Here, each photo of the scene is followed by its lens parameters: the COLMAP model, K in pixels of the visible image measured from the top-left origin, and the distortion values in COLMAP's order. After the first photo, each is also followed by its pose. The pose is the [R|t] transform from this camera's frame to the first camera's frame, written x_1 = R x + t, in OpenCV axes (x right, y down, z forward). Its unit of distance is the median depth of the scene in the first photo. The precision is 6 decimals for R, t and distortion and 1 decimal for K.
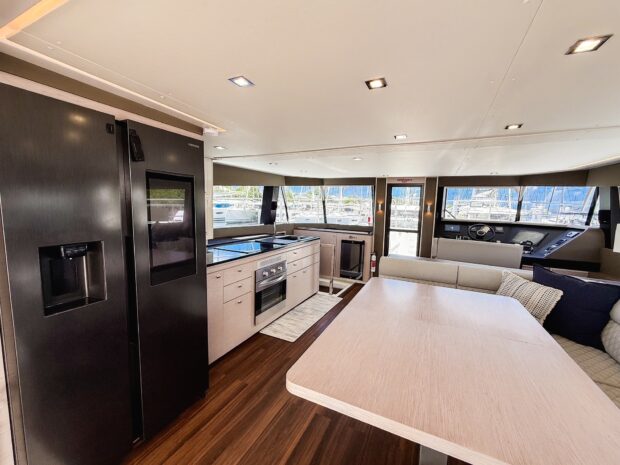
lens RADIAL K [[251.3, 0, 311.1], [0, 251.3, 233.5], [0, 0, 1]] dist [-0.000768, 0.000789]
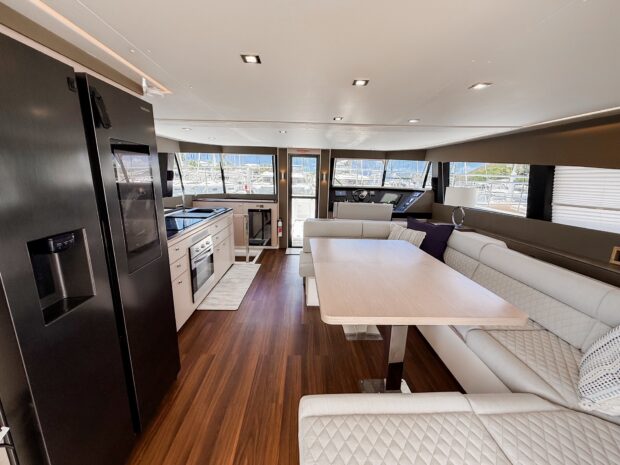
lens RADIAL K [[251.3, 0, 309.1], [0, 251.3, 232.1], [0, 0, 1]] dist [-0.000768, 0.000789]
pose [[0.887131, -0.108854, 0.448496, -0.143420], [0.053259, 0.989441, 0.134799, -0.007632], [-0.458434, -0.095698, 0.883561, -0.019161]]
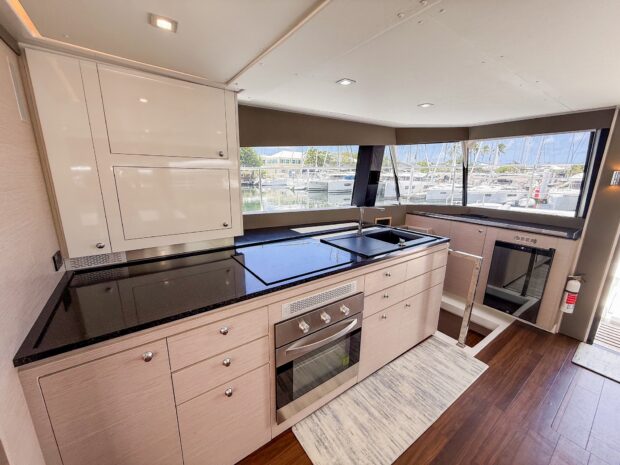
lens RADIAL K [[251.3, 0, 310.2], [0, 251.3, 233.6], [0, 0, 1]] dist [-0.000768, 0.000789]
pose [[0.881099, 0.091646, -0.463967, 0.019911], [-0.040105, 0.991990, 0.119782, -0.043438], [0.471228, -0.086933, 0.877717, 0.388843]]
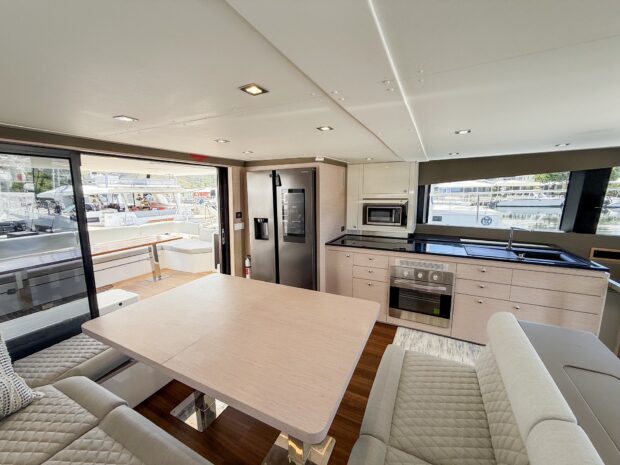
lens RADIAL K [[251.3, 0, 311.1], [0, 251.3, 233.1], [0, 0, 1]] dist [-0.000768, 0.000789]
pose [[-0.019185, 0.133273, -0.990894, 0.500456], [-0.098505, 0.986002, 0.134522, -0.059267], [0.994952, 0.100189, -0.005789, 0.395423]]
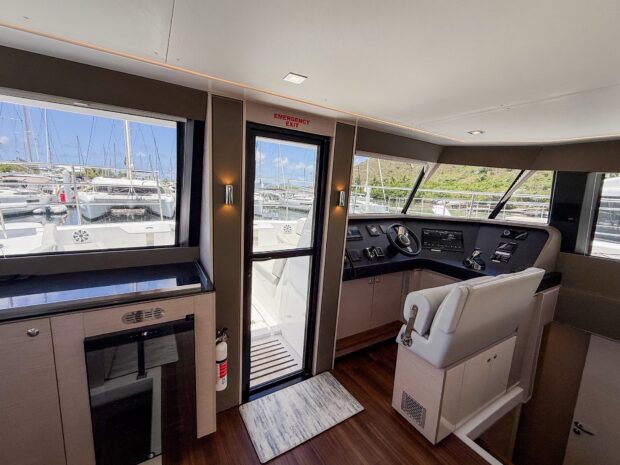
lens RADIAL K [[259.1, 0, 309.6], [0, 259.1, 234.3], [0, 0, 1]] dist [-0.010281, 0.004218]
pose [[0.538773, -0.146652, 0.829588, 0.058923], [0.064609, 0.989025, 0.132876, -0.100590], [-0.839970, -0.017991, 0.542335, 0.806184]]
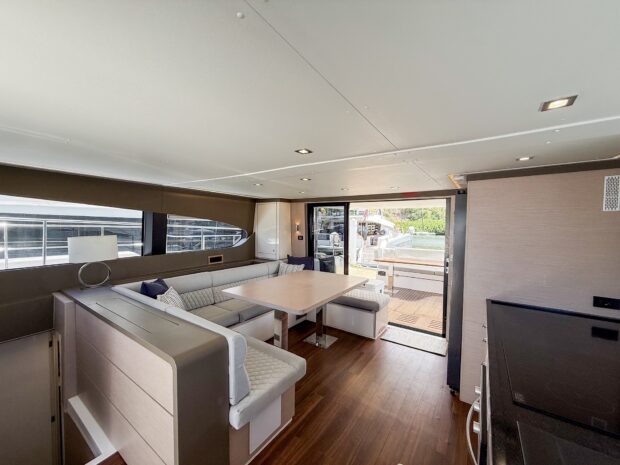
lens RADIAL K [[251.3, 0, 298.6], [0, 251.3, 232.9], [0, 0, 1]] dist [-0.000768, 0.000789]
pose [[-0.983672, -0.051212, 0.172533, 0.068501], [-0.025574, 0.988707, 0.147664, -0.119549], [-0.178147, 0.140840, -0.973873, 0.941945]]
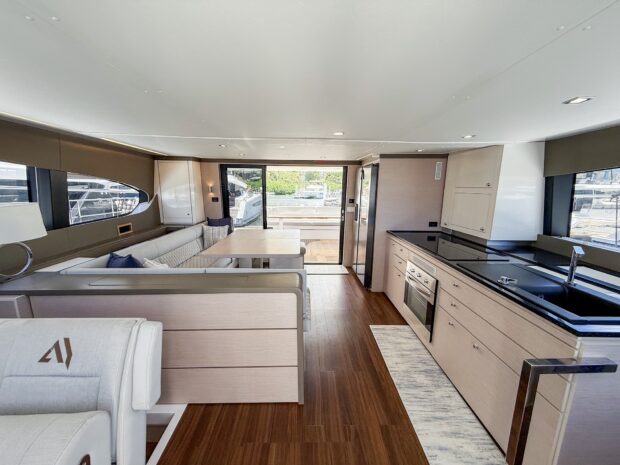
lens RADIAL K [[251.3, 0, 307.4], [0, 251.3, 236.9], [0, 0, 1]] dist [-0.000768, 0.000789]
pose [[-0.892702, 0.044952, -0.448400, 0.376764], [-0.090343, 0.956961, 0.275796, -0.117593], [0.441499, 0.286713, -0.850220, 1.015769]]
